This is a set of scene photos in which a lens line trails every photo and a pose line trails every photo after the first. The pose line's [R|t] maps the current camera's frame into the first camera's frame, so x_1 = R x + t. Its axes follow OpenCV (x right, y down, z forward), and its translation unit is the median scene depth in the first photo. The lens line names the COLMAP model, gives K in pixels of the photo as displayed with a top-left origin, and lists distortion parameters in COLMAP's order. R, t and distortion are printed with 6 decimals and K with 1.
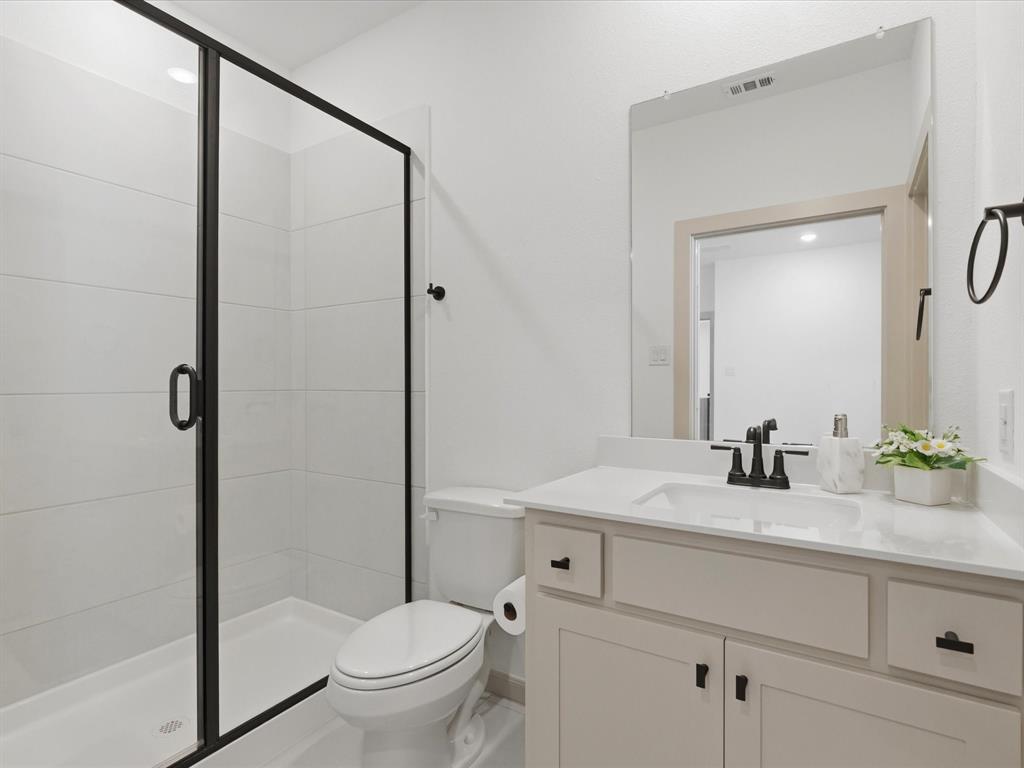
lens RADIAL K [[526.1, 0, 512.7], [0, 526.1, 384.1], [0, 0, 1]] dist [-0.008311, 0.003313]
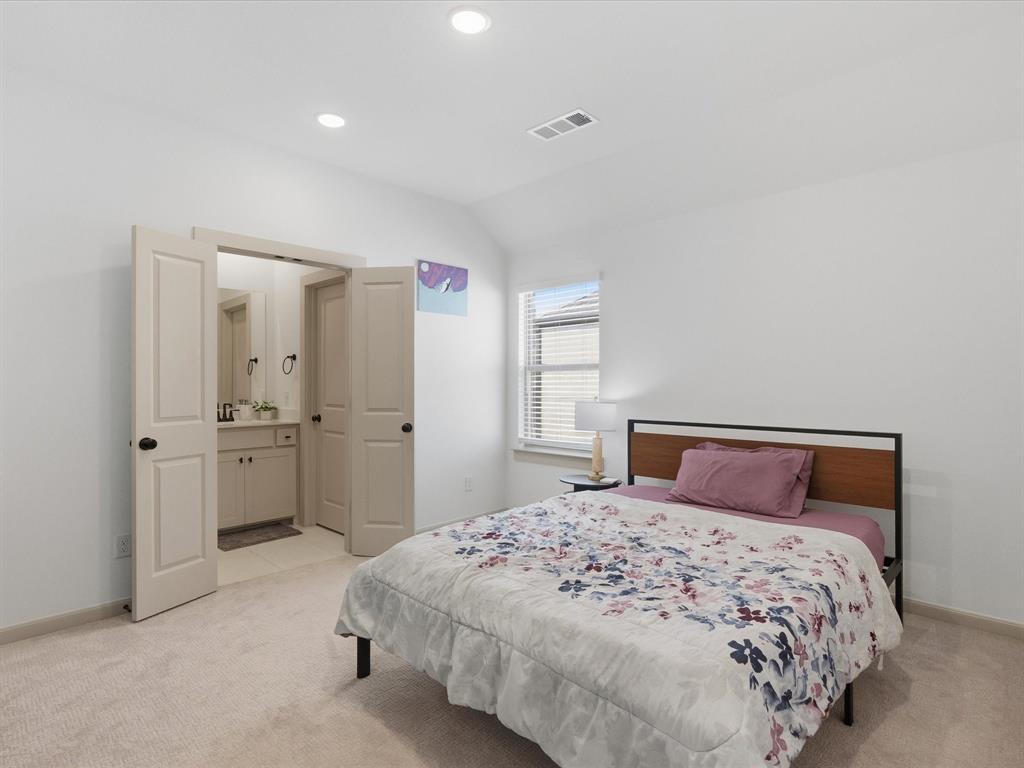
lens RADIAL K [[526.1, 0, 512.3], [0, 526.1, 382.8], [0, 0, 1]] dist [-0.008311, 0.003313]
pose [[0.199930, -0.001816, 0.979809, -2.418656], [0.007718, 0.999970, 0.000278, -0.036022], [-0.979780, 0.007507, 0.199938, -1.432901]]
